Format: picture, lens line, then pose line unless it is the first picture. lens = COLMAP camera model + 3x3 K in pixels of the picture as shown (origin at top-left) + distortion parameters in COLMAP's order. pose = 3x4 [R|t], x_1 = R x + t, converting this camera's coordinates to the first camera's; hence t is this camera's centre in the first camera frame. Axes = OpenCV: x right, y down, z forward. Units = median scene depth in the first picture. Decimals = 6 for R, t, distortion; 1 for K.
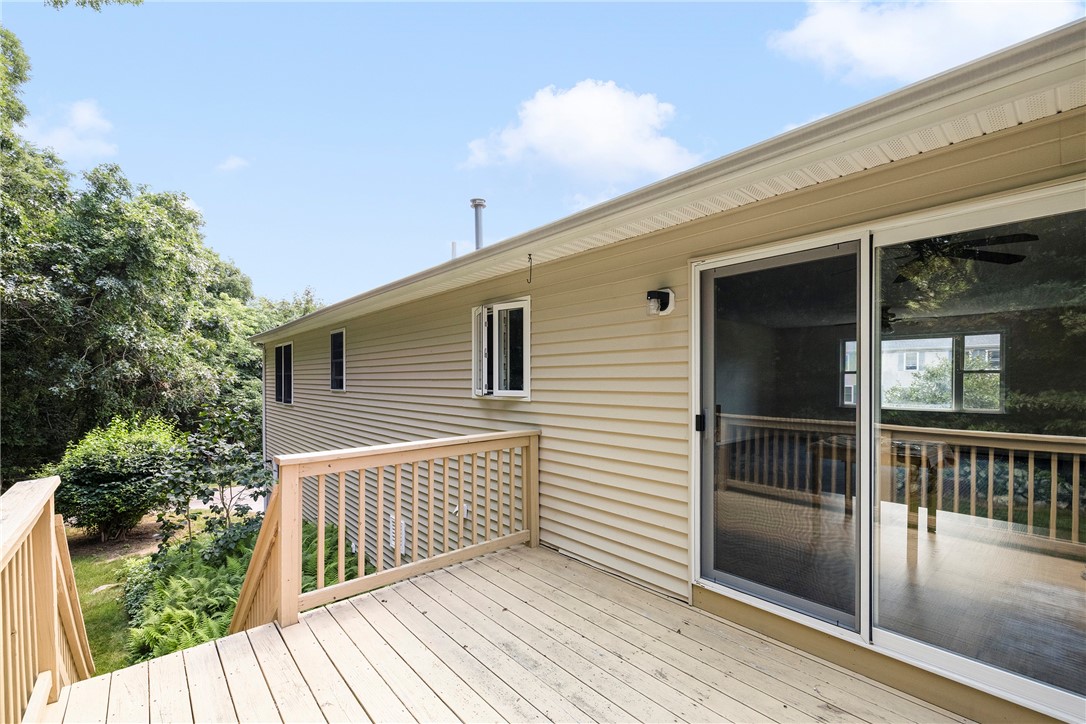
lens RADIAL K [[463.5, 0, 537.0], [0, 463.5, 385.8], [0, 0, 1]] dist [0.000265, -0.000004]
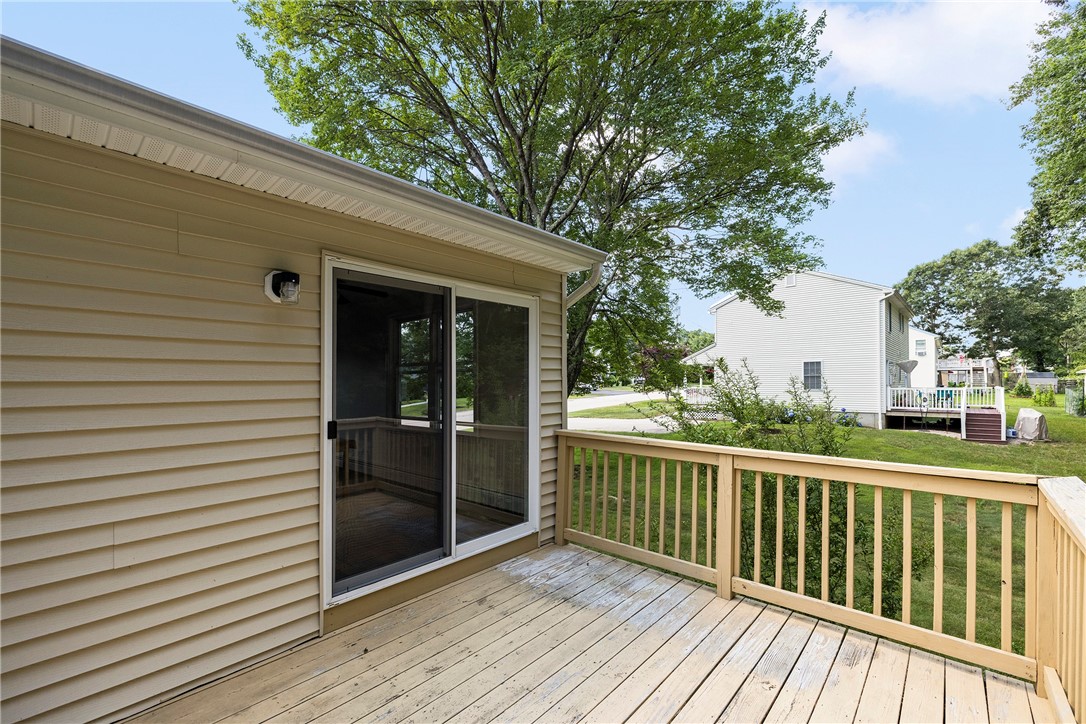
lens RADIAL K [[463.5, 0, 537.0], [0, 463.5, 385.8], [0, 0, 1]] dist [0.000265, -0.000004]
pose [[-0.135153, -0.007415, 0.990797, -0.586230], [0.018326, 0.999782, 0.009982, -0.009755], [-0.990655, 0.019506, -0.134988, 0.678550]]
